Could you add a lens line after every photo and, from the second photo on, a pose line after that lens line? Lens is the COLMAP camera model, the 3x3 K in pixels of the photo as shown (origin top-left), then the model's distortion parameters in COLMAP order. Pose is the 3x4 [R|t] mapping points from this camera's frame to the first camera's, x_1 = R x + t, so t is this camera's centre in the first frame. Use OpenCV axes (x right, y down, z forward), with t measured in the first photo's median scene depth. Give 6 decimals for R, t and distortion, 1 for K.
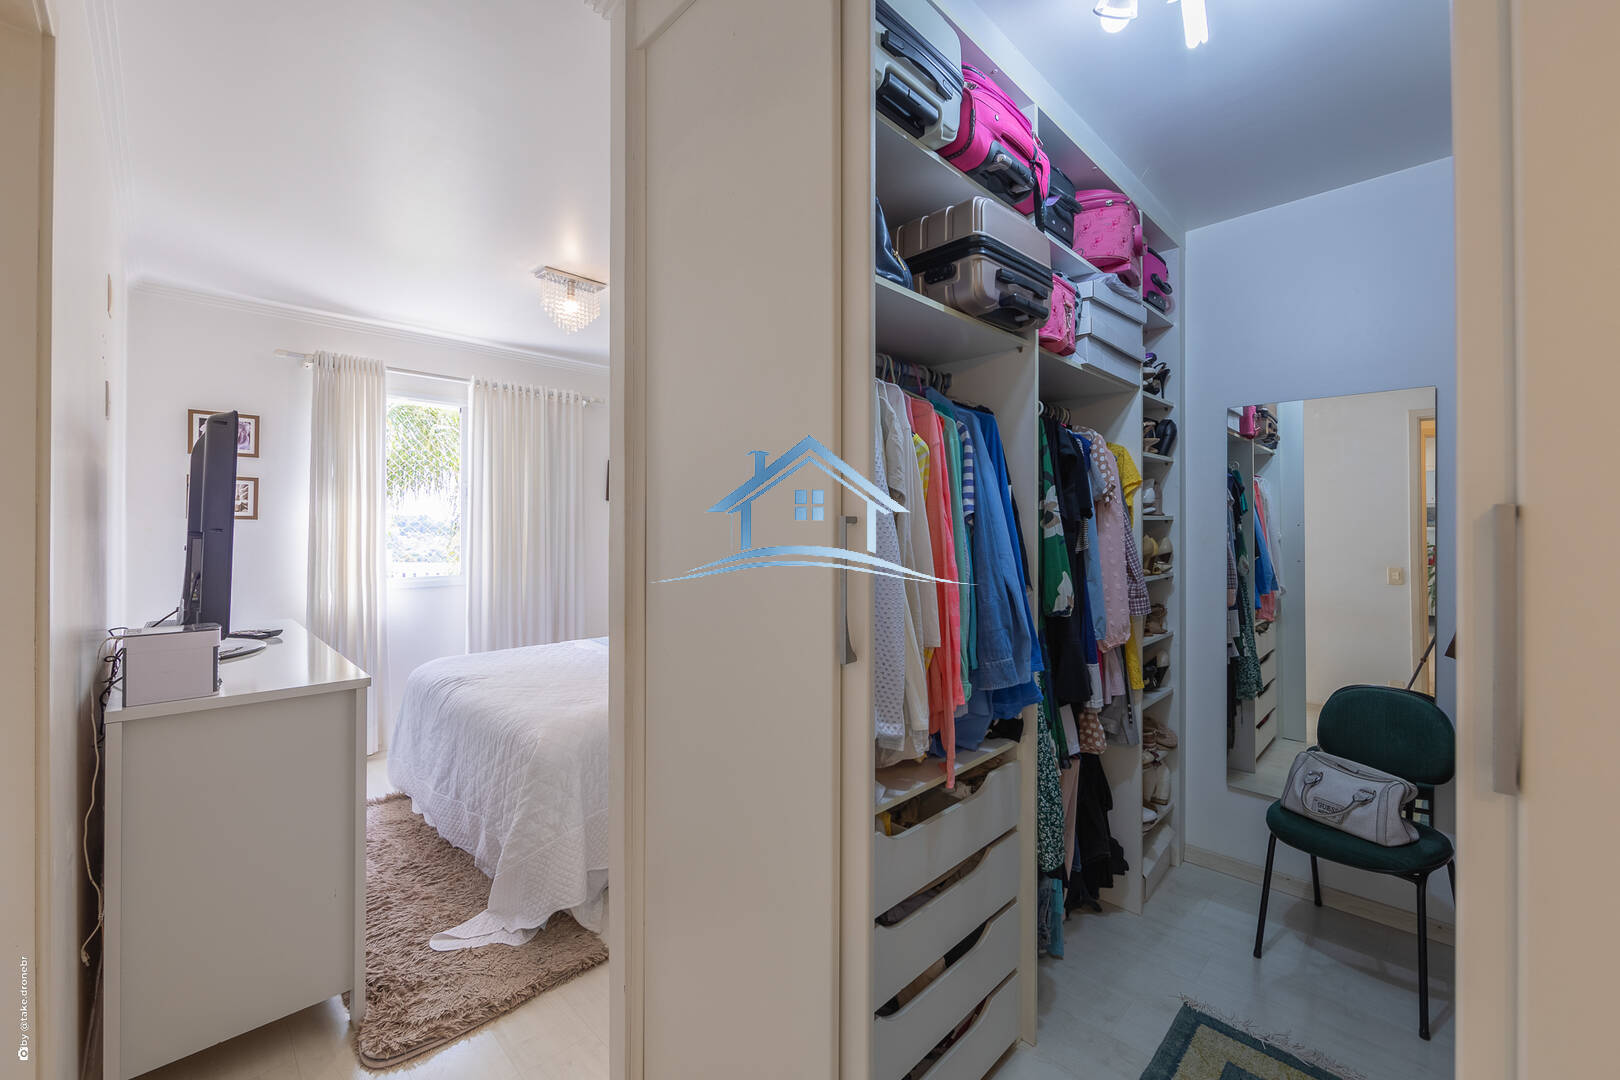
lens RADIAL K [[651.0, 0, 844.7], [0, 651.0, 524.7], [0, 0, 1]] dist [-0.000950, -0.000042]
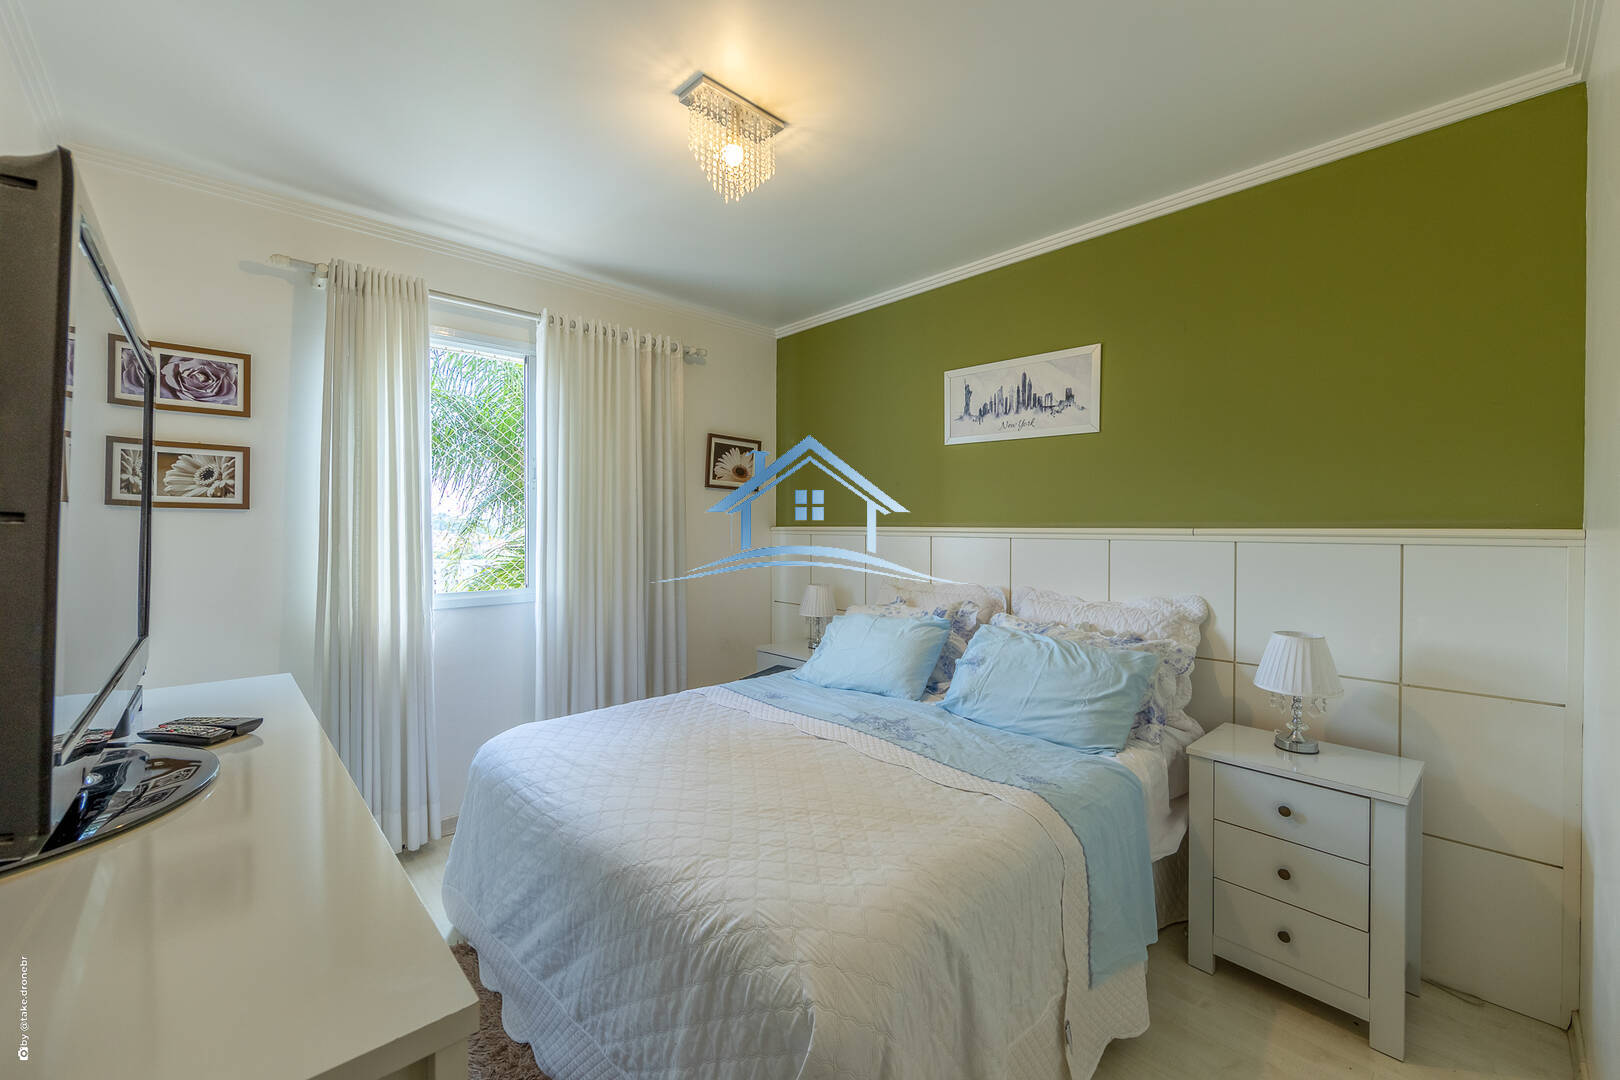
lens RADIAL K [[653.7, 0, 814.8], [0, 653.7, 535.8], [0, 0, 1]] dist [-0.001031, -0.000177]
pose [[0.998365, 0.004029, -0.057014, -0.280620], [-0.003175, 0.999881, 0.015069, 0.007413], [0.057068, -0.014863, 0.998260, 0.359367]]
